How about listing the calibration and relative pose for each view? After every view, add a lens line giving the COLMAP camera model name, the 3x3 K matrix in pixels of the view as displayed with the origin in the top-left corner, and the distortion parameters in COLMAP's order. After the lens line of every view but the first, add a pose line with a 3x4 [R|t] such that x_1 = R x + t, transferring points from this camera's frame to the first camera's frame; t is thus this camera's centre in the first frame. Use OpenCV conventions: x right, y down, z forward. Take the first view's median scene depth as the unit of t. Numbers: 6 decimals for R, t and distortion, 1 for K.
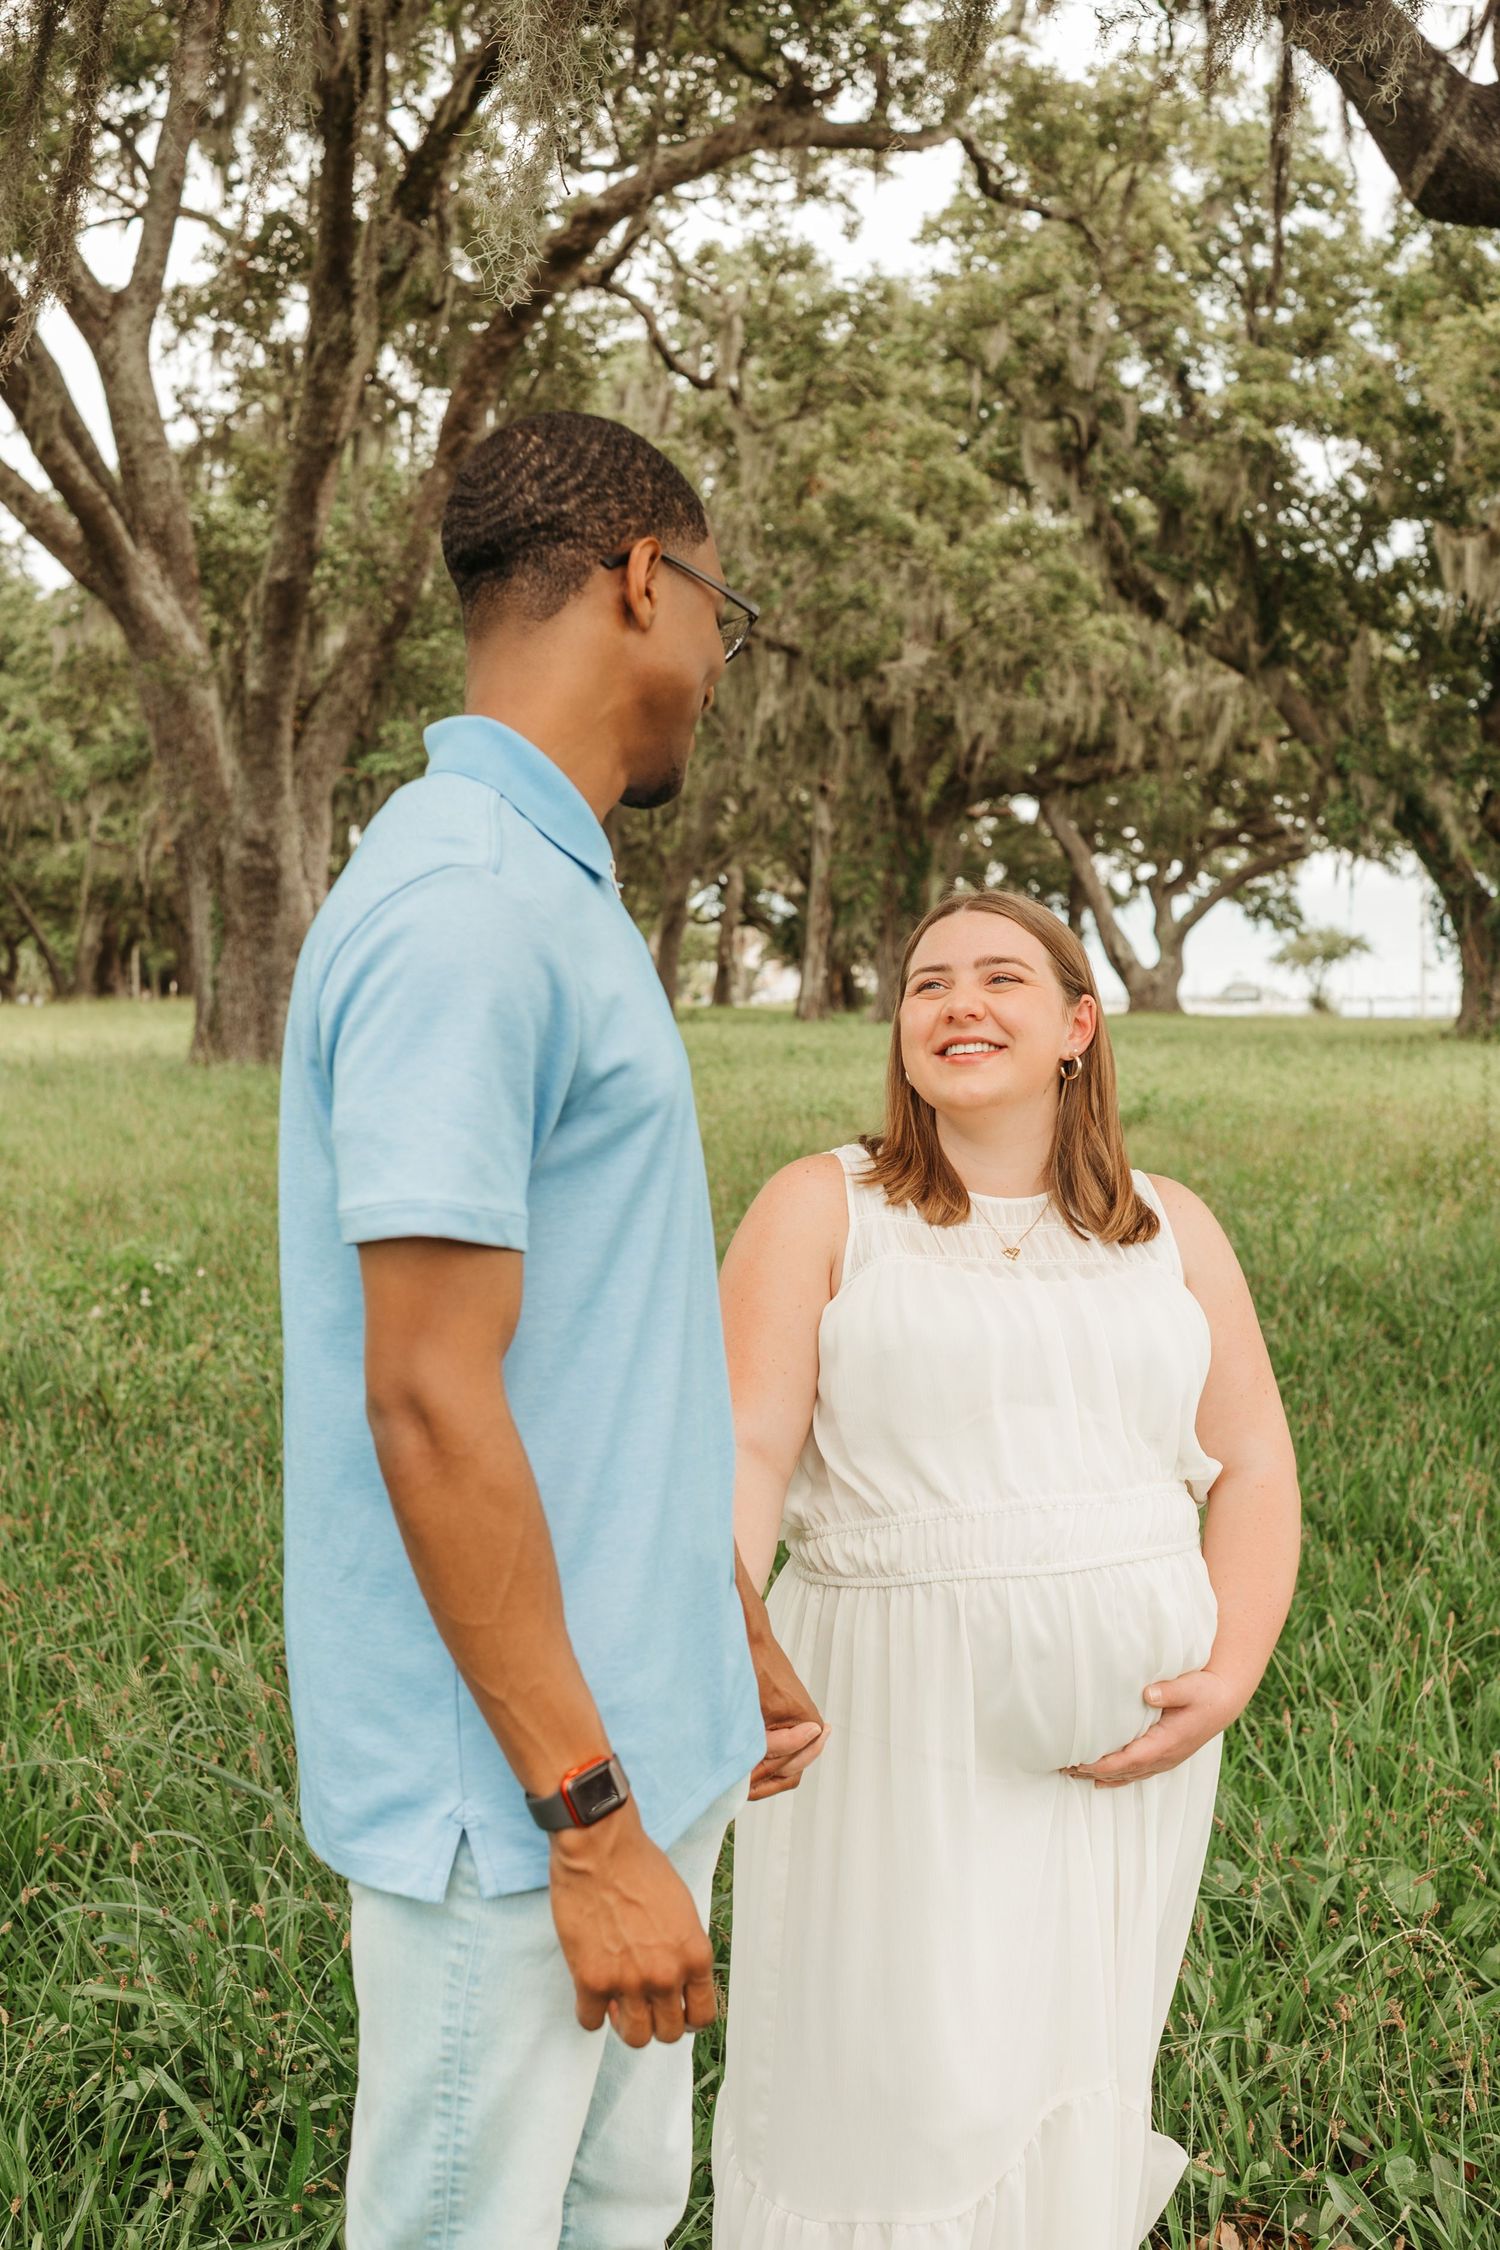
lens RADIAL K [[2840.6, 0, 744.5], [0, 2840.6, 1116.1], [0, 0, 1]] dist [-0.052602, 0.000000]
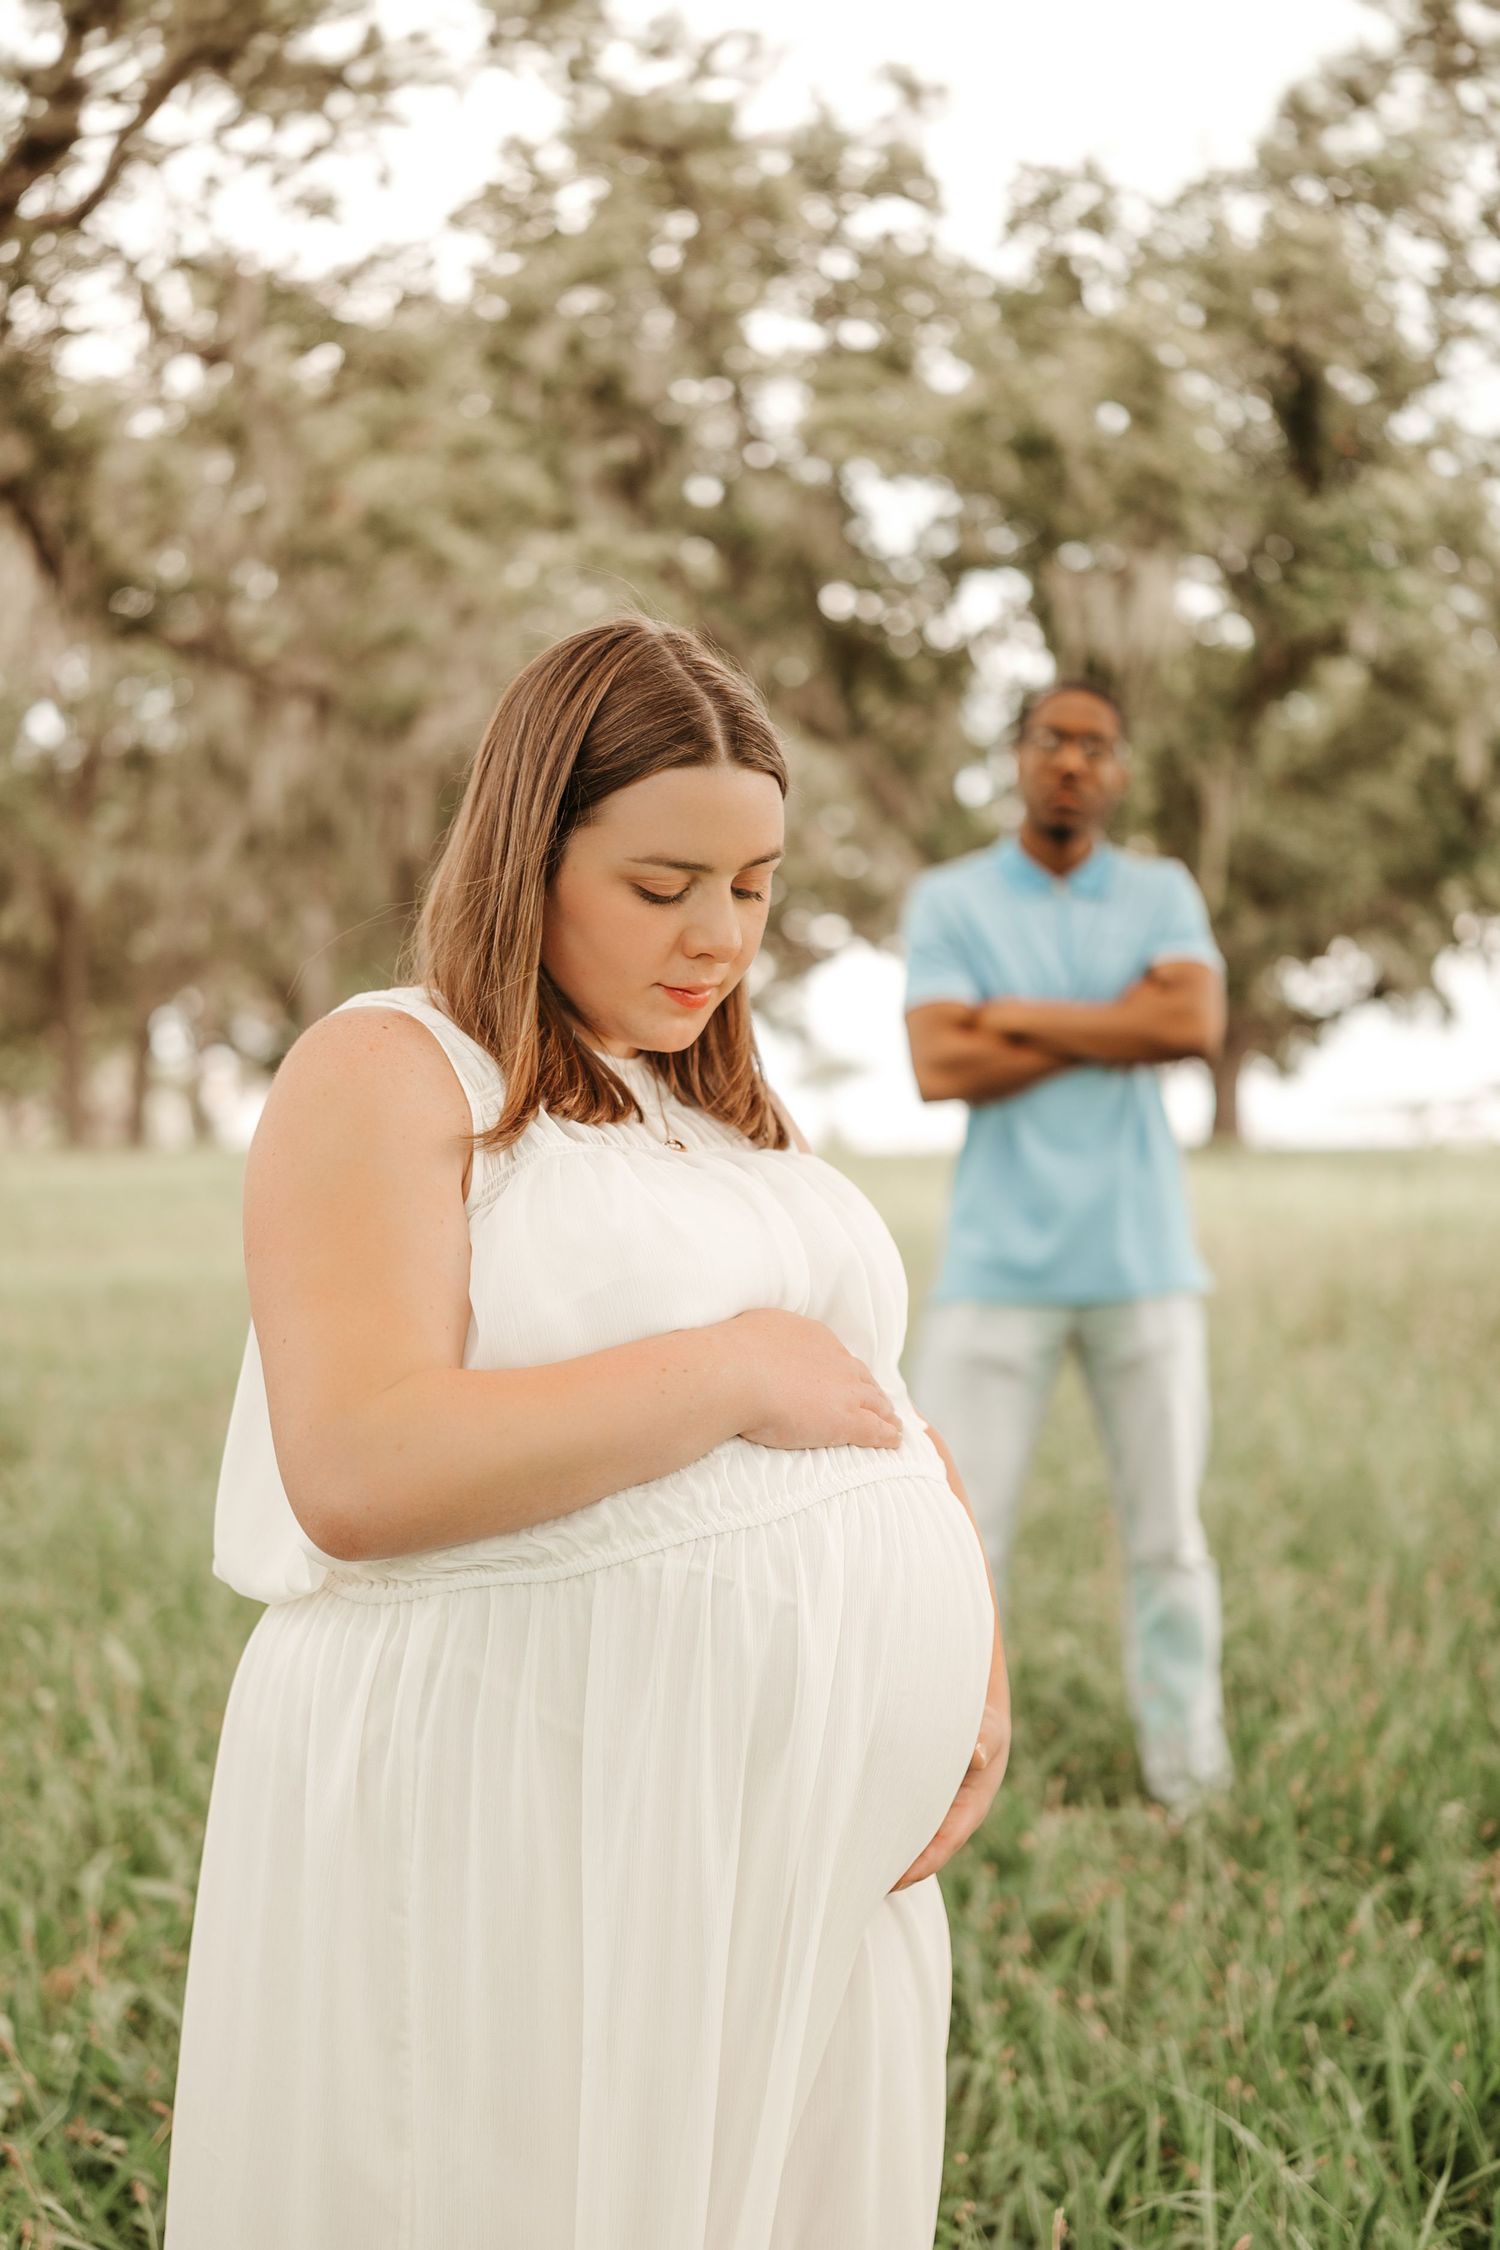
lens RADIAL K [[2967.4, 0, 777.3], [0, 2967.4, 1211.6], [0, 0, 1]] dist [0.002976, 0.000000]
pose [[0.981340, -0.023067, 0.190891, -0.020651], [0.025819, 0.999595, -0.011943, -0.001388], [-0.190538, 0.016649, 0.981539, 0.130953]]
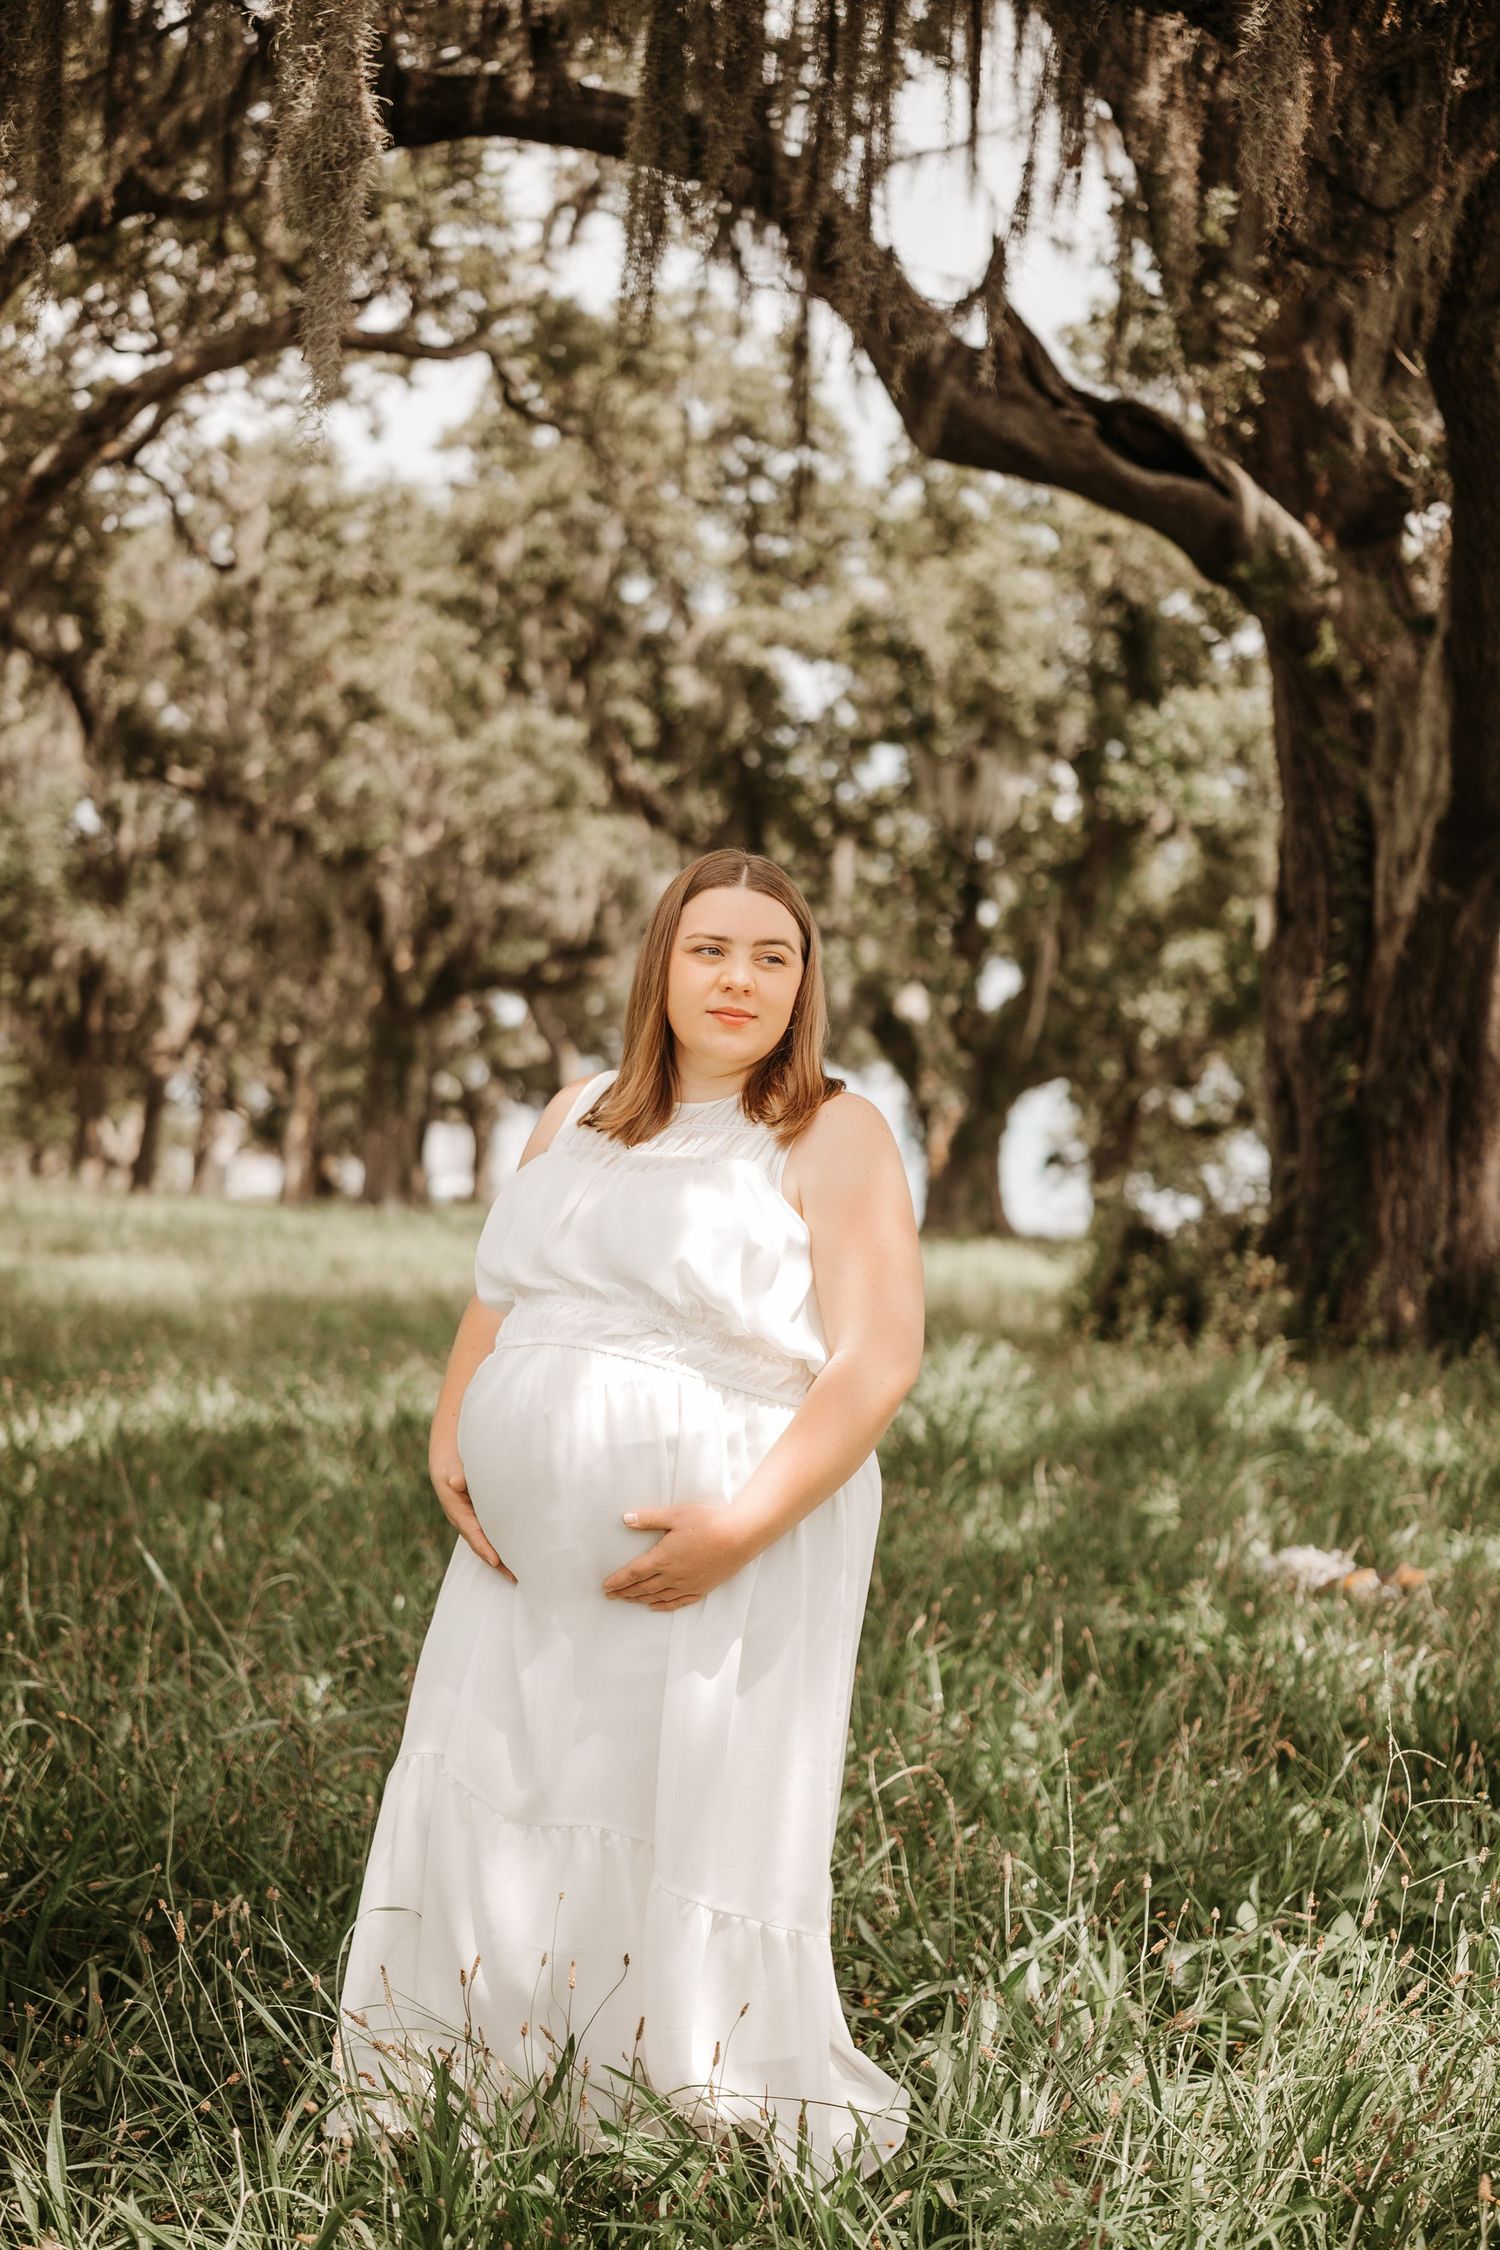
lens RADIAL K [[2840.6, 0, 805.6], [0, 2840.6, 1063.2], [0, 0, 1]] dist [-0.052602, 0.000000]
pose [[0.978179, 0.045195, 0.202789, -0.007367], [-0.026446, 0.995199, -0.094233, 0.009528], [-0.206074, 0.086814, 0.974678, -0.022100]]
